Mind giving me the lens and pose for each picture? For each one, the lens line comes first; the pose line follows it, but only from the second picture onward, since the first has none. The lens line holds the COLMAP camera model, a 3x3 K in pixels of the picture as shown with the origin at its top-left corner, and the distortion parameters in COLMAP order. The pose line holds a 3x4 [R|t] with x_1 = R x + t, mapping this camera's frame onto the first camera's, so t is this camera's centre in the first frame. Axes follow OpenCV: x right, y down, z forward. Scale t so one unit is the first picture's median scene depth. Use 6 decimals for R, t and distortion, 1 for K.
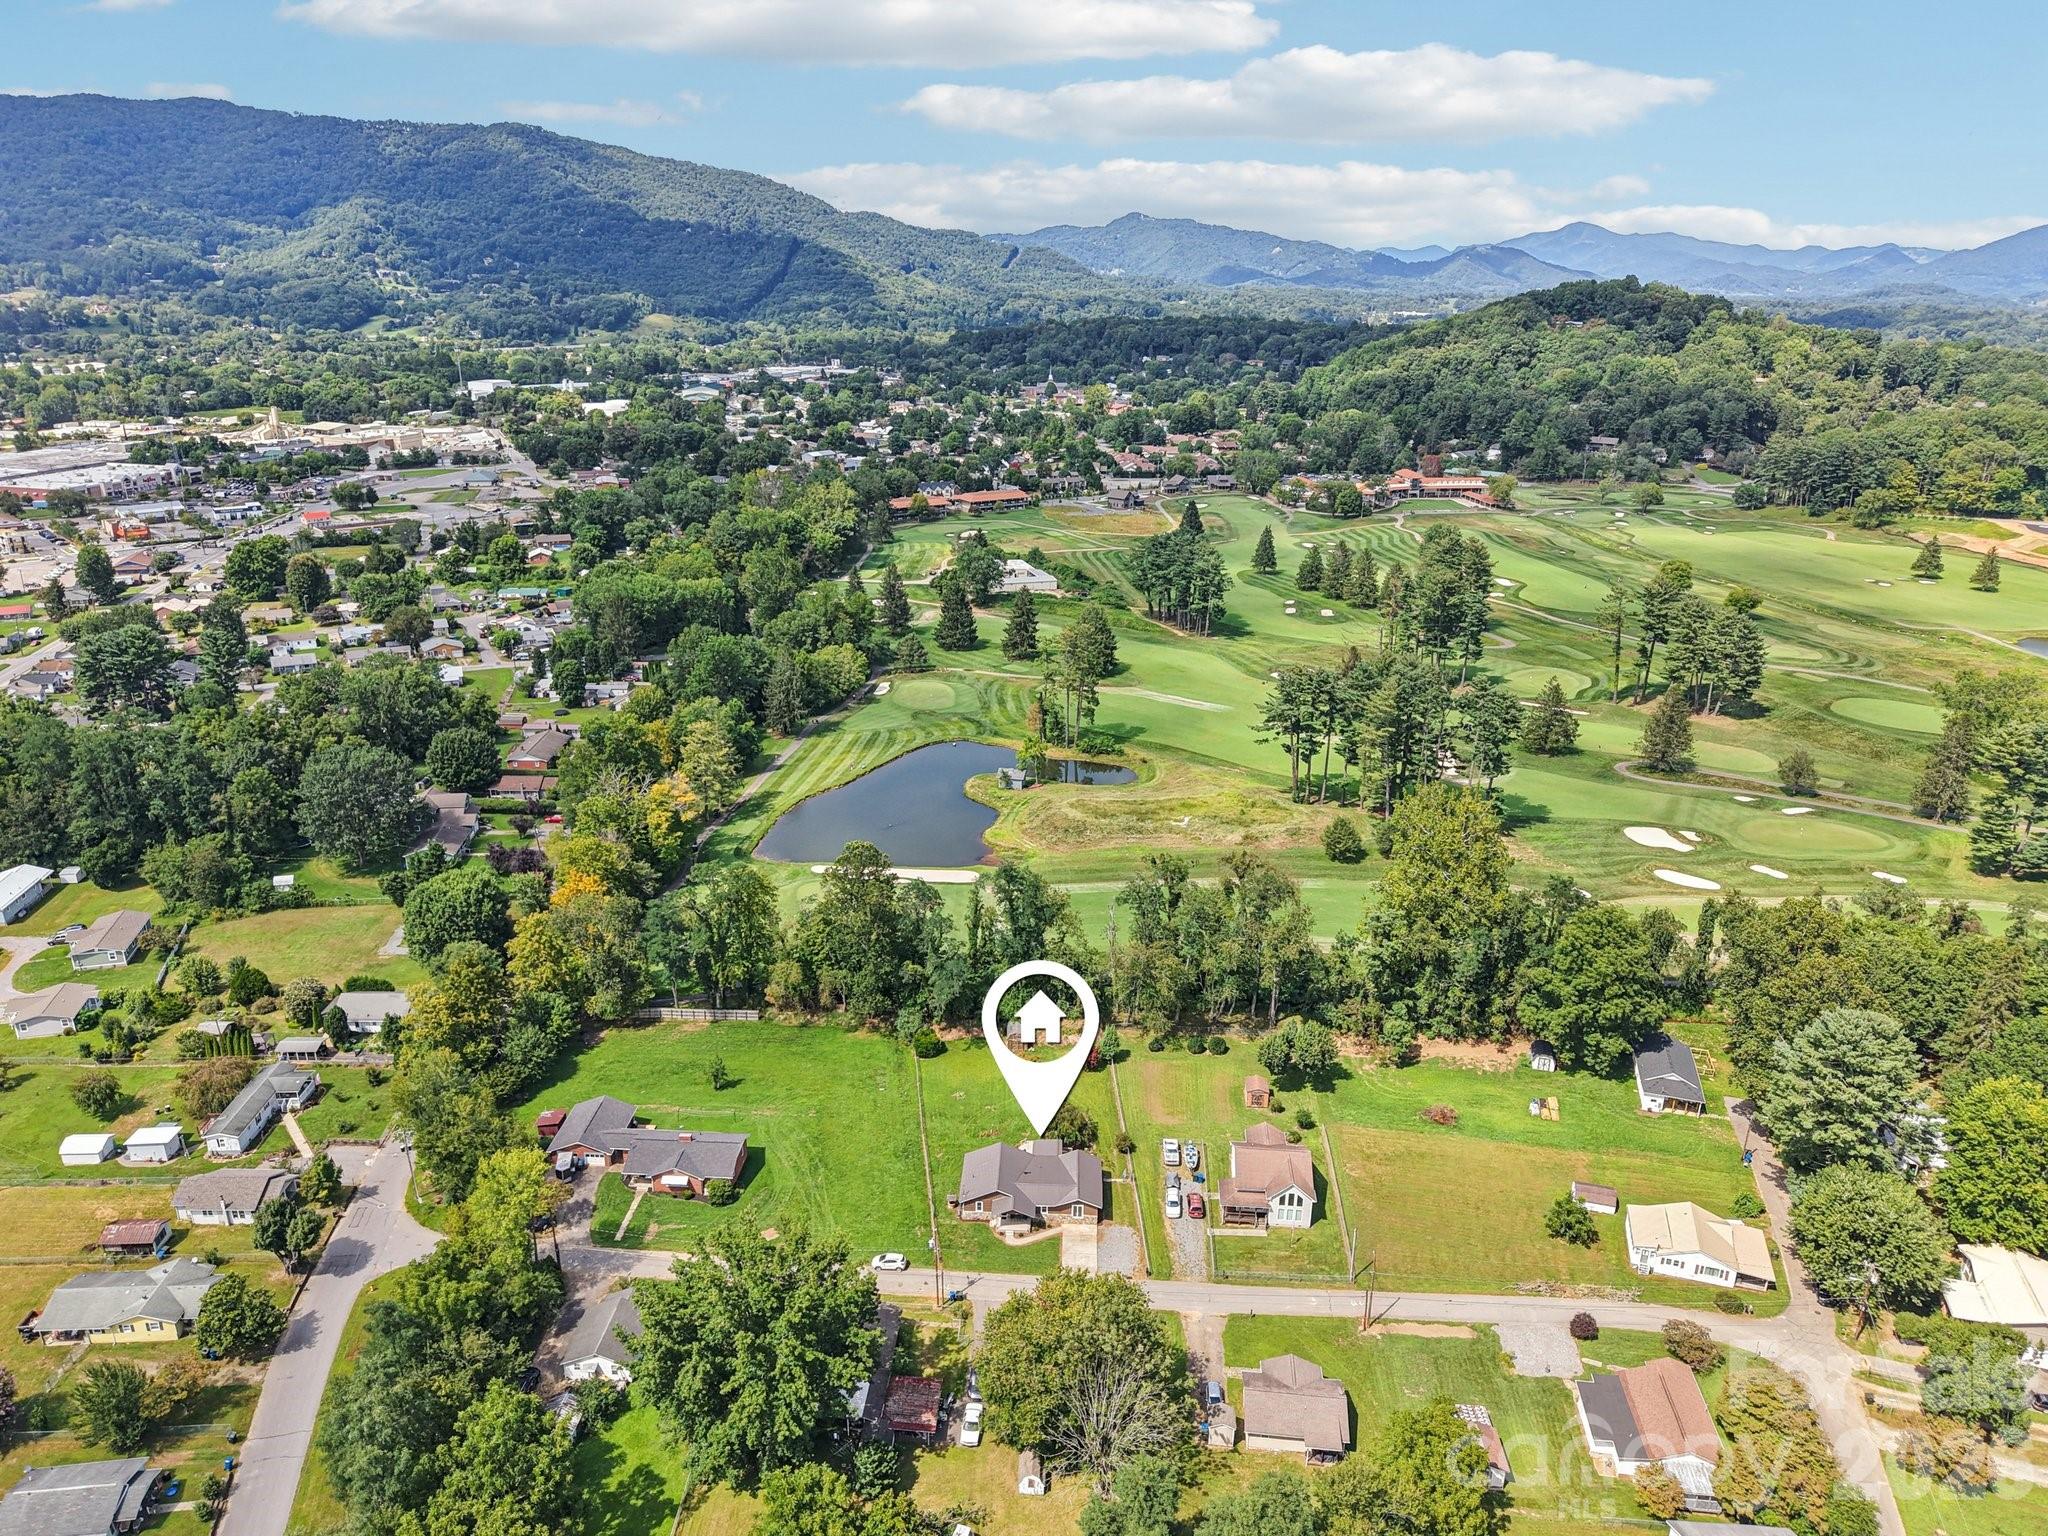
lens RADIAL K [[1384.0, 0, 1024.0], [0, 1384.0, 768.0], [0, 0, 1]] dist [0.038049, -0.045530]
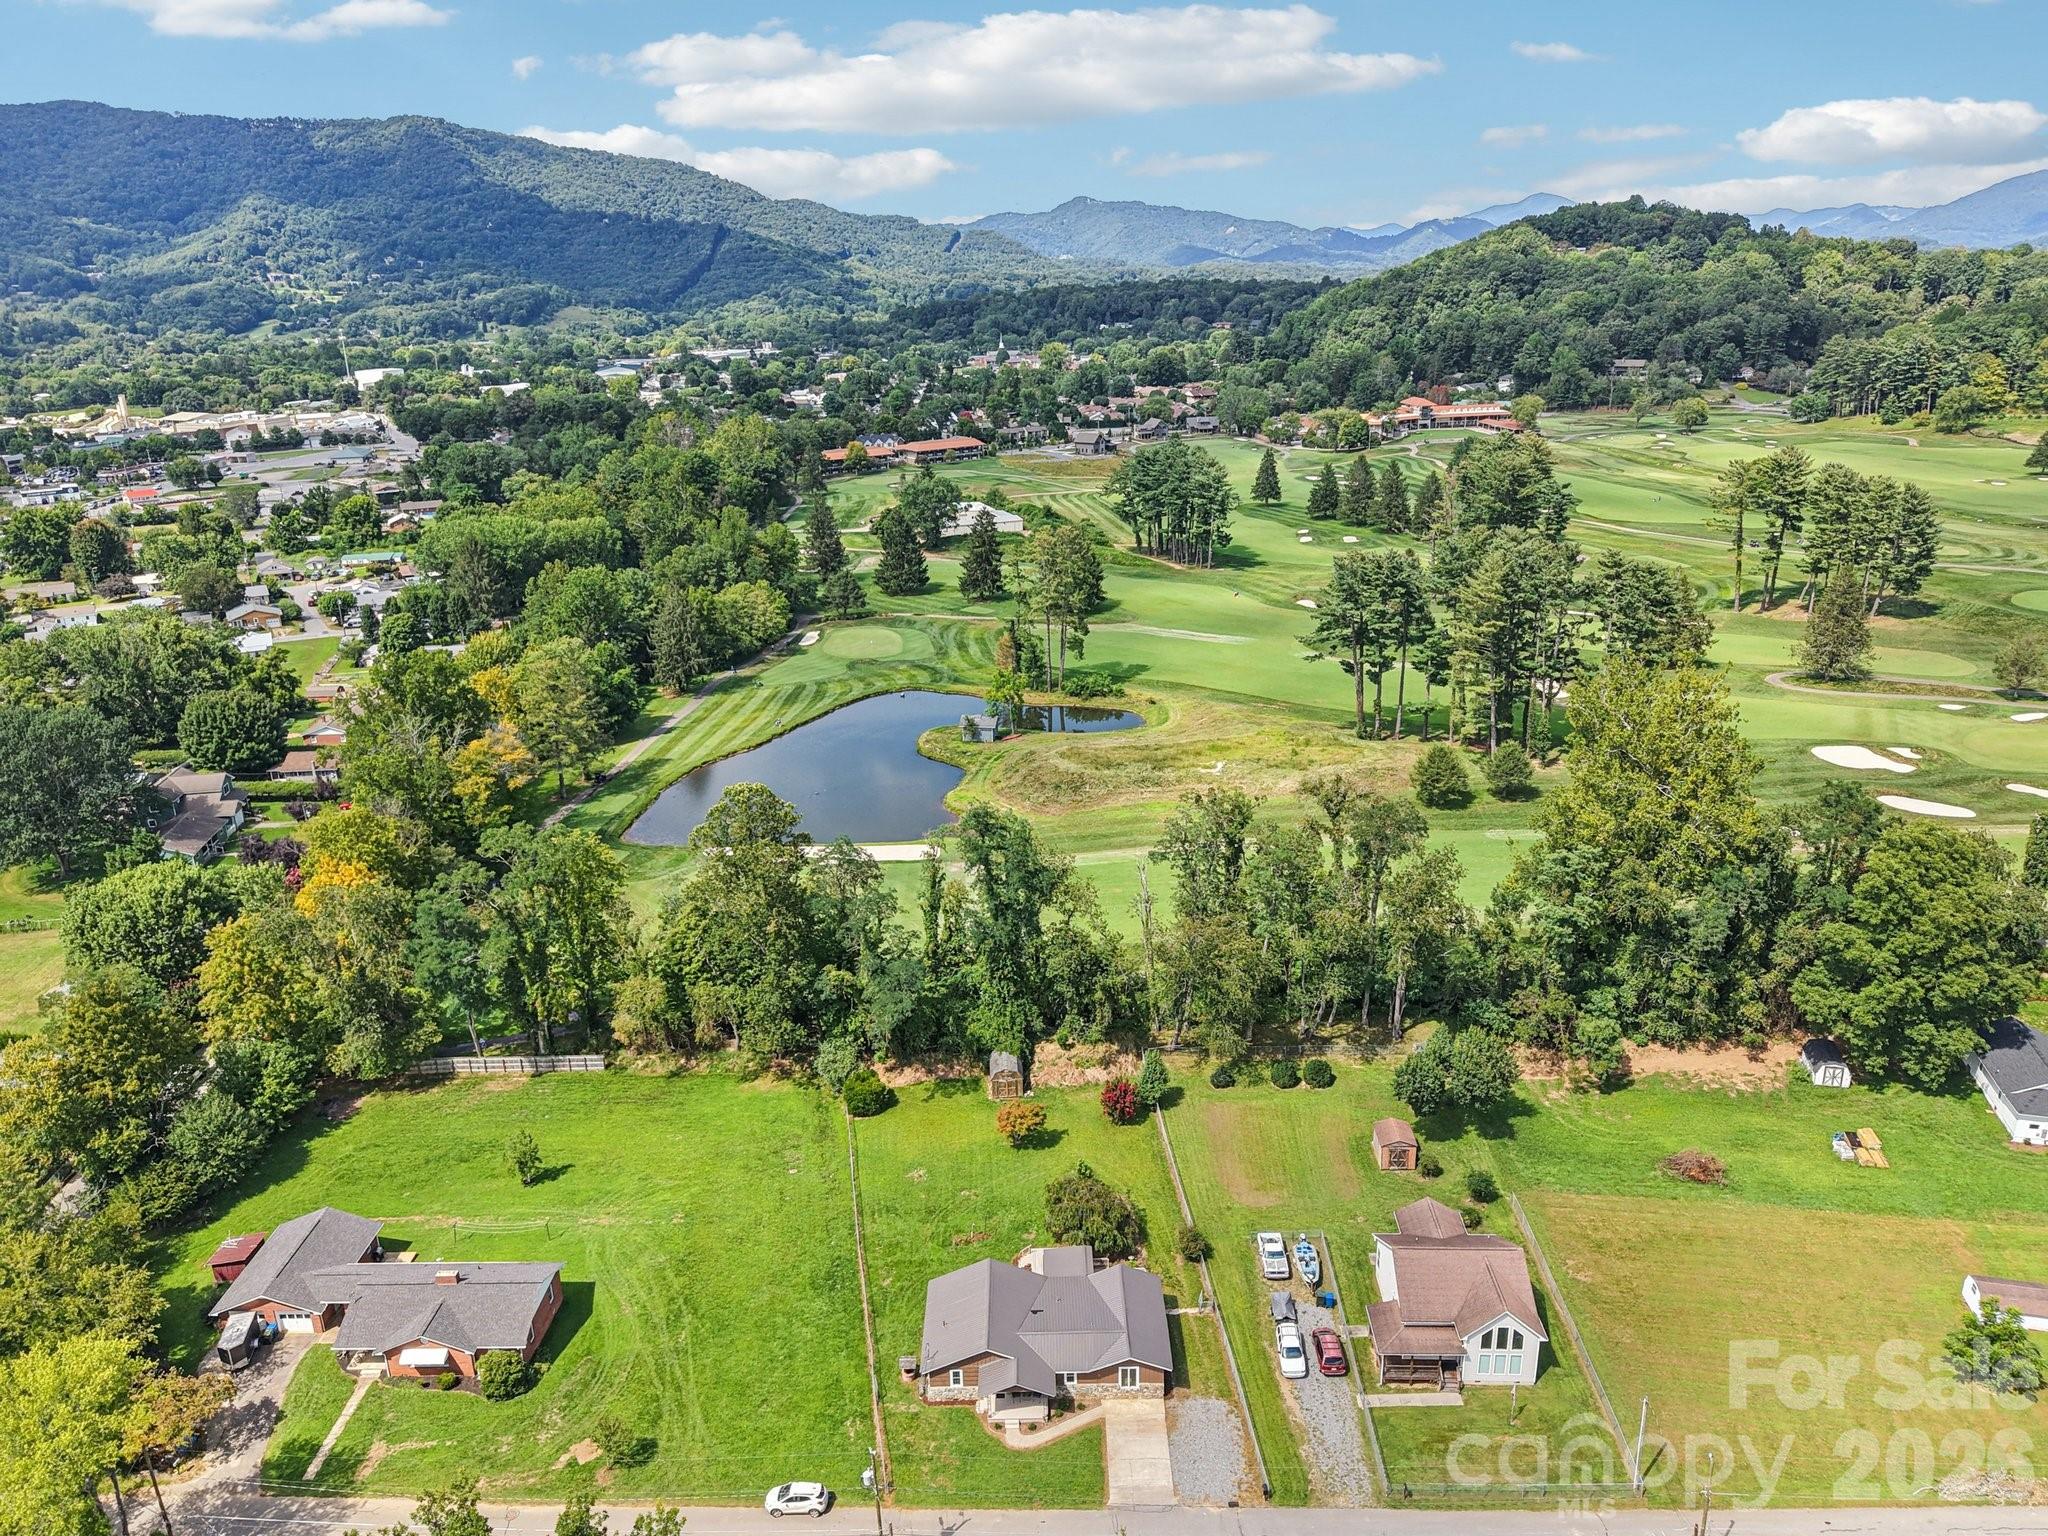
lens RADIAL K [[1452.0, 0, 1024.0], [0, 1452.0, 768.0], [0, 0, 1]] dist [0.008136, -0.000893]
pose [[0.998697, -0.045440, 0.023214, -0.003420], [0.045728, 0.998882, -0.012025, 0.035960], [-0.022641, 0.013071, 0.999658, 0.194312]]
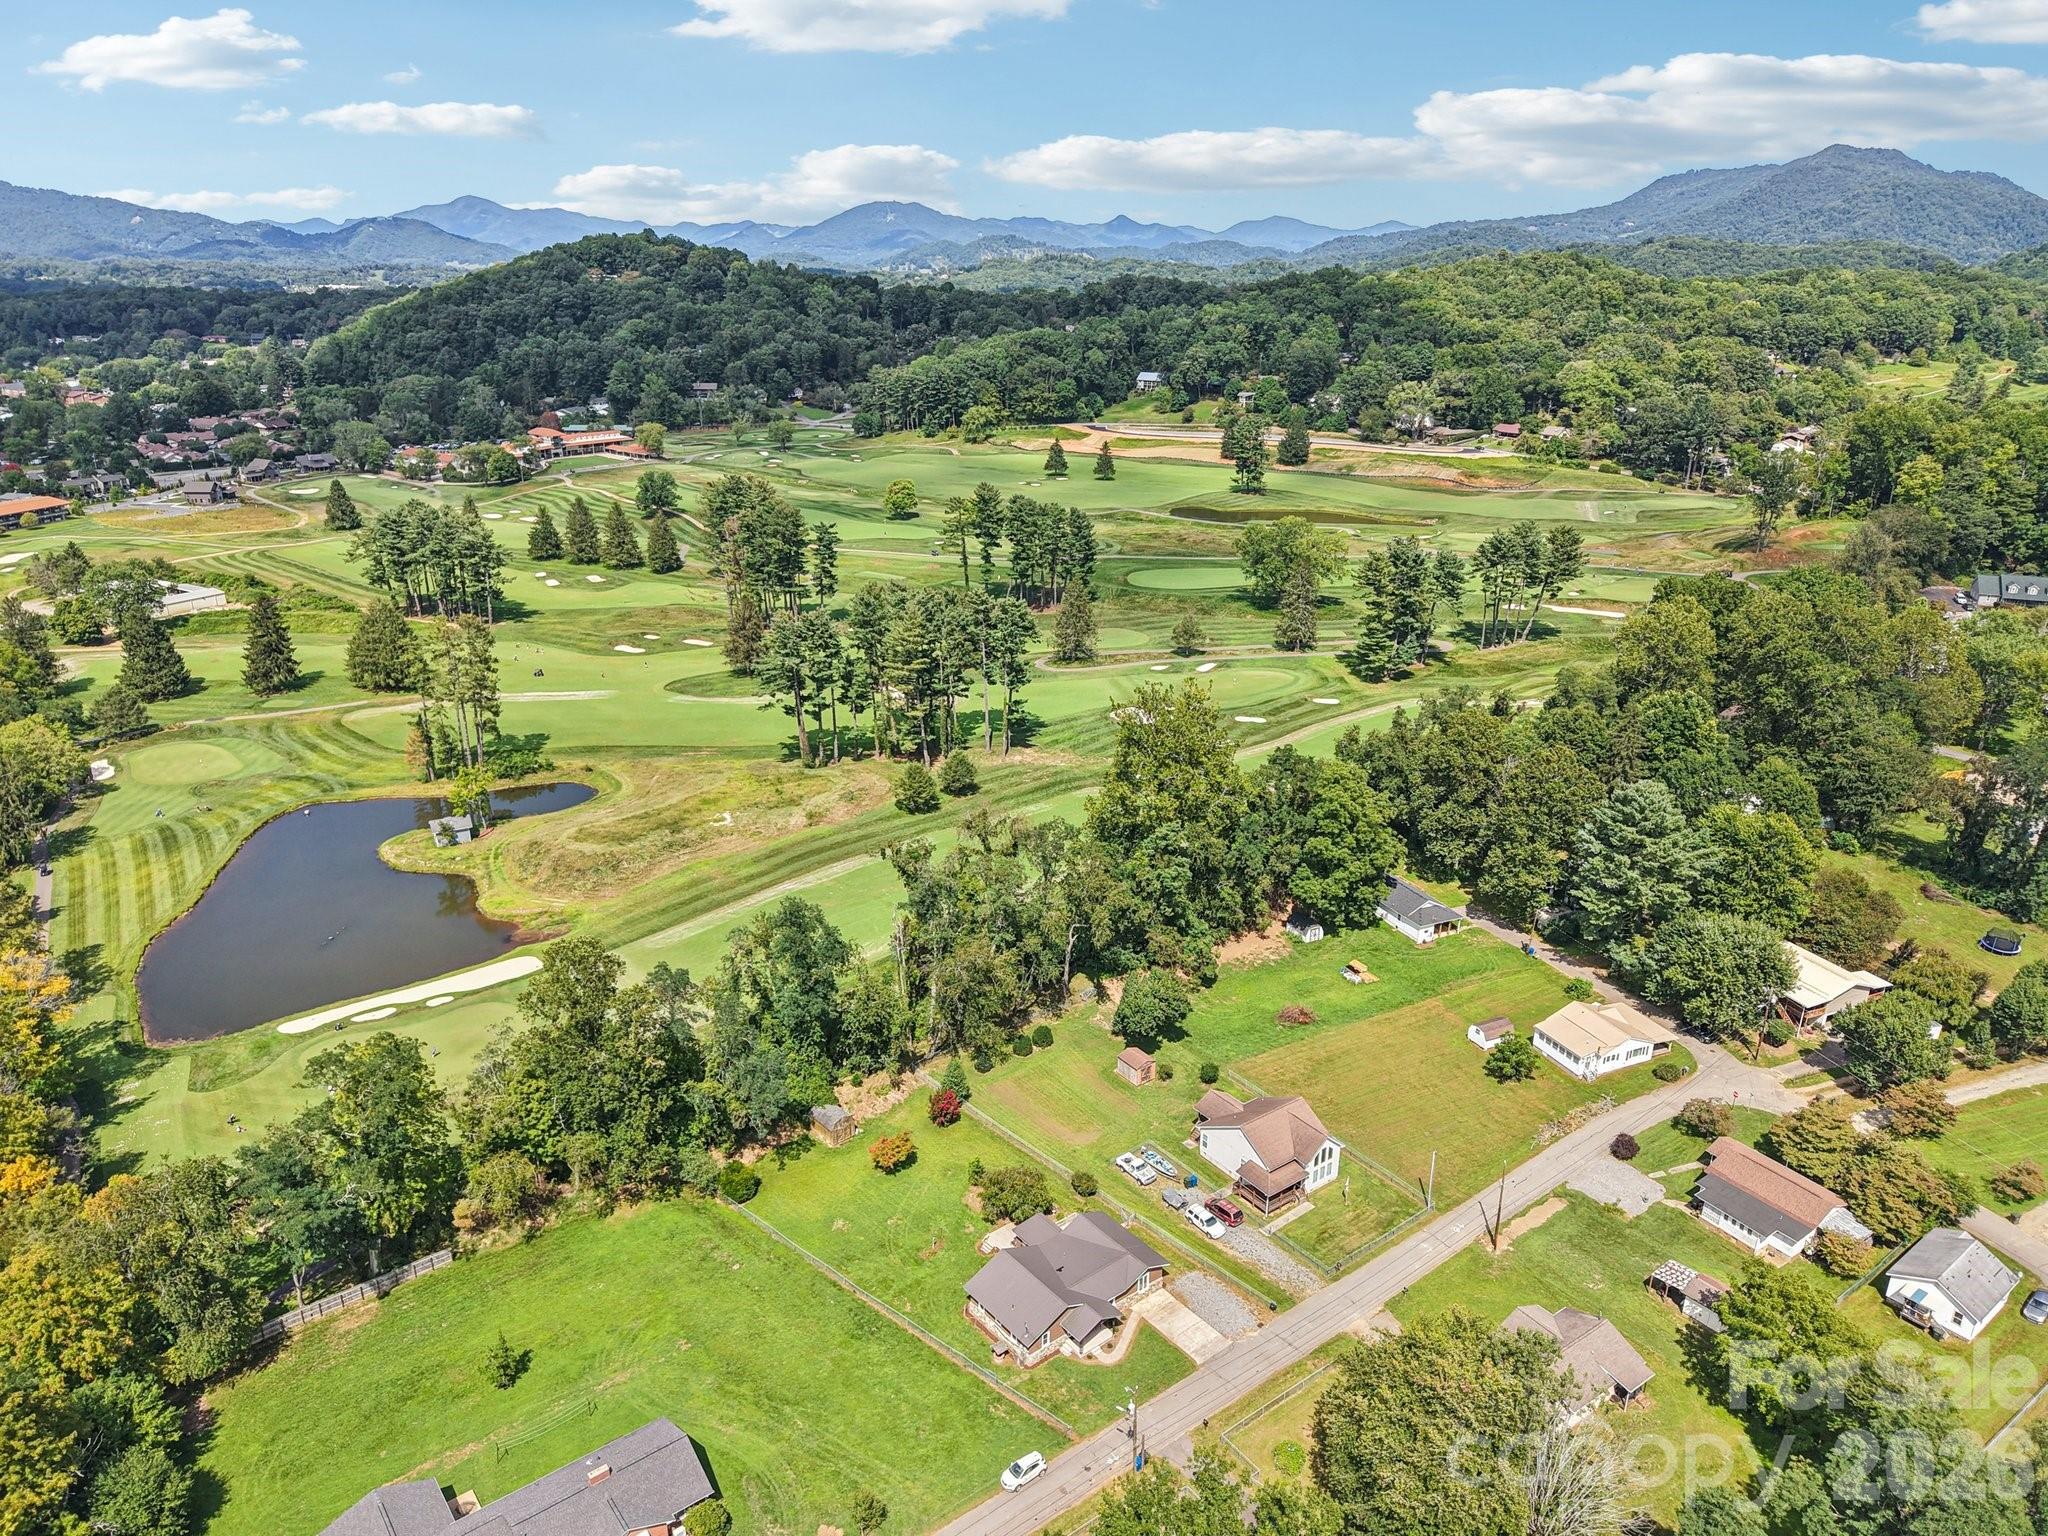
lens RADIAL K [[1384.0, 0, 1024.0], [0, 1384.0, 768.0], [0, 0, 1]] dist [0.038049, -0.045530]
pose [[0.753576, -0.234395, 0.614151, -0.205120], [0.225008, 0.969808, 0.094044, -0.023186], [-0.617652, 0.067320, 0.783565, 0.201007]]
